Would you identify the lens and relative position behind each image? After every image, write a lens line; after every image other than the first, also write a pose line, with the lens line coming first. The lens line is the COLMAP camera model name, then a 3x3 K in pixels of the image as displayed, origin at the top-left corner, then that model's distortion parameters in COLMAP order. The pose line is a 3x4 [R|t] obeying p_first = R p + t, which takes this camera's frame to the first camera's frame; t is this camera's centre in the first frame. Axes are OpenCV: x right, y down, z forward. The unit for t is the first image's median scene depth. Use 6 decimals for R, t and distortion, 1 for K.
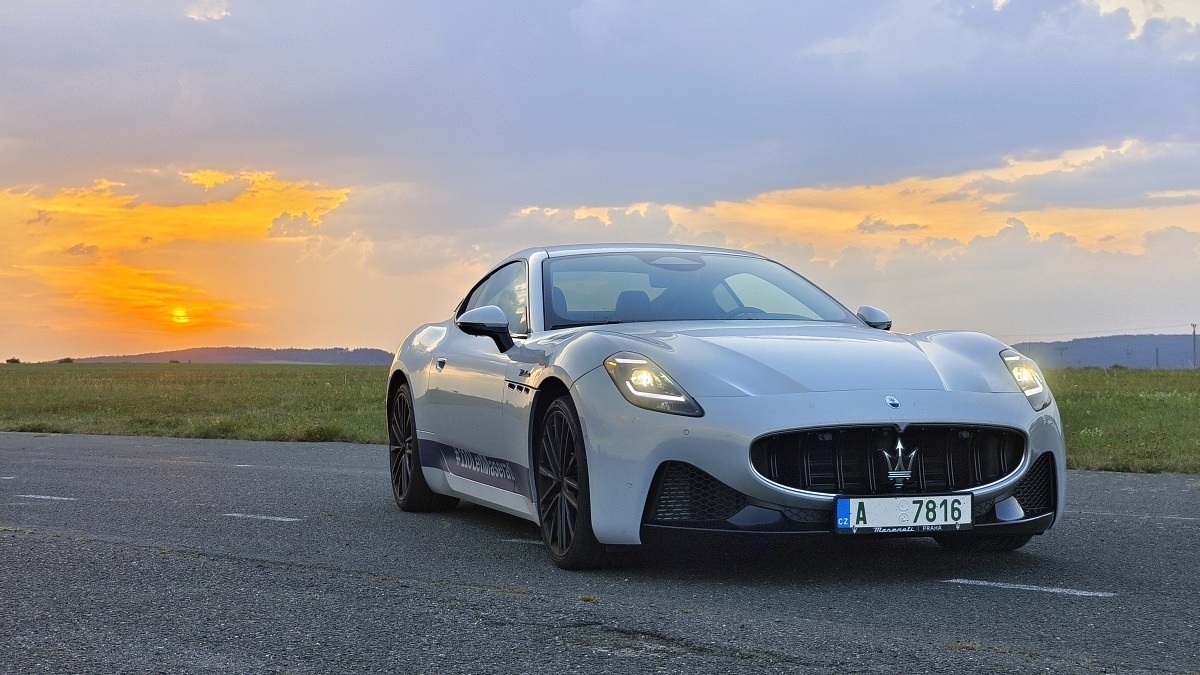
lens RADIAL K [[1857.2, 0, 600.0], [0, 1857.2, 337.5], [0, 0, 1]] dist [-0.194140, 0.751523]
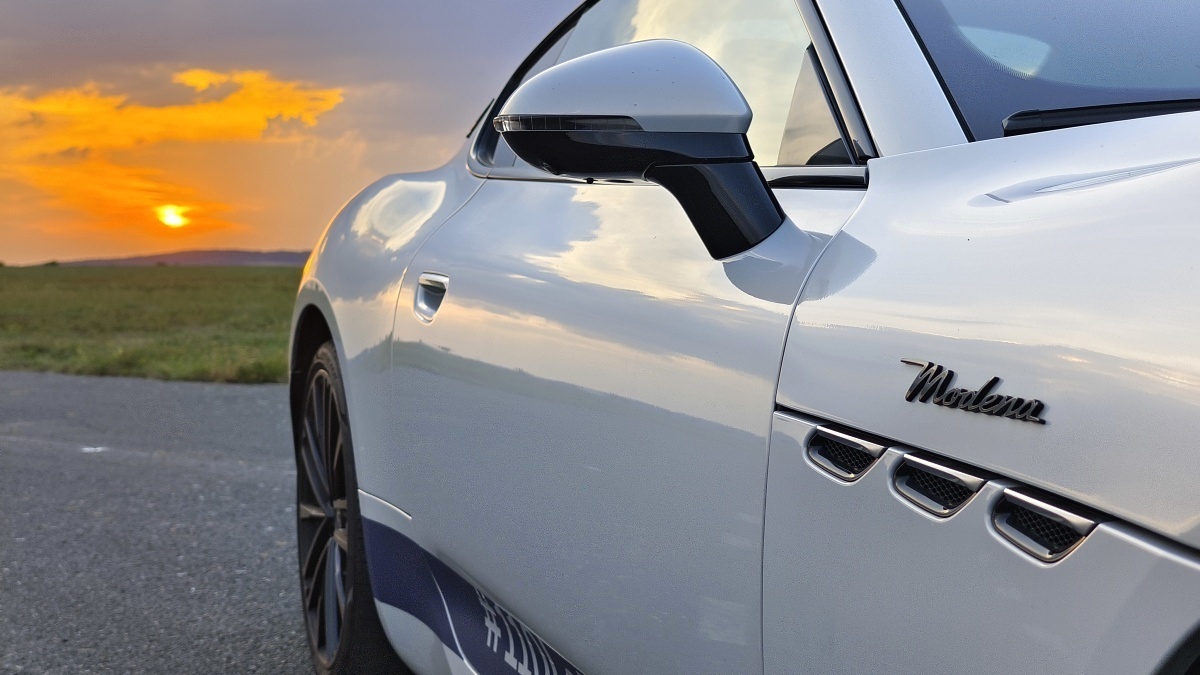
lens RADIAL K [[1857.2, 0, 600.0], [0, 1857.2, 337.5], [0, 0, 1]] dist [-0.194140, 0.751523]
pose [[0.999991, -0.002645, 0.003199, -0.053719], [0.002468, 0.998526, 0.054215, 0.004837], [-0.003338, -0.054206, 0.998524, 0.634848]]
